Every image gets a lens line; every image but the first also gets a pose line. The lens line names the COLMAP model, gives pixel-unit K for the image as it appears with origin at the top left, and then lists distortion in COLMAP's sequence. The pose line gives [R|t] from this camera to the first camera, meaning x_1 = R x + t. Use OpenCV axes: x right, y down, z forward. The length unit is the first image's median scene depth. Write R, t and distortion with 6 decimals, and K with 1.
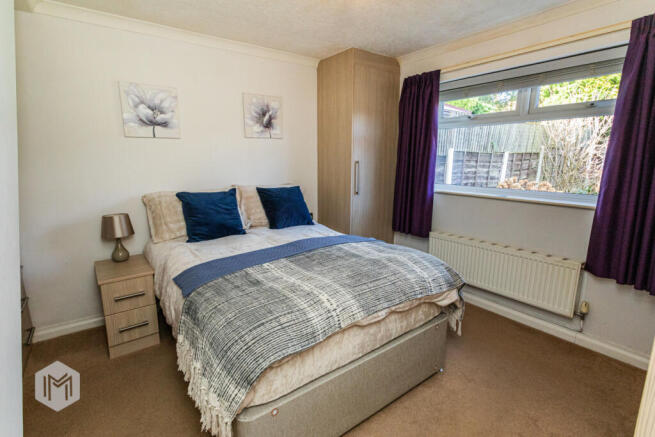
lens RADIAL K [[315.6, 0, 323.2], [0, 315.6, 218.8], [0, 0, 1]] dist [0.000307, 0.000599]
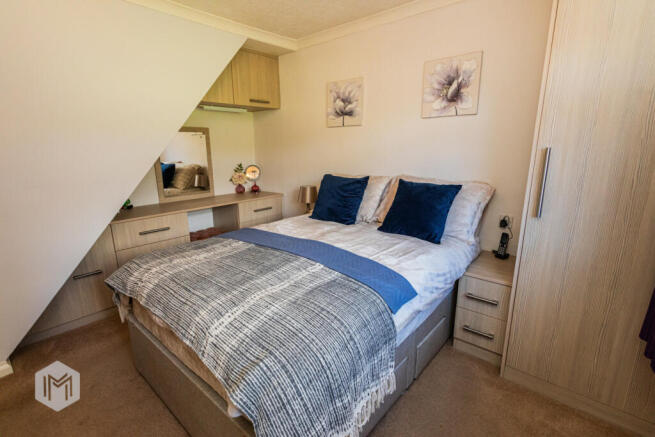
lens RADIAL K [[315.6, 0, 324.9], [0, 315.6, 217.4], [0, 0, 1]] dist [0.000307, 0.000599]
pose [[0.220731, 0.213830, -0.951607, 0.619453], [-0.181266, 0.967667, 0.175393, -0.125102], [0.958343, 0.133779, 0.252354, 0.688987]]
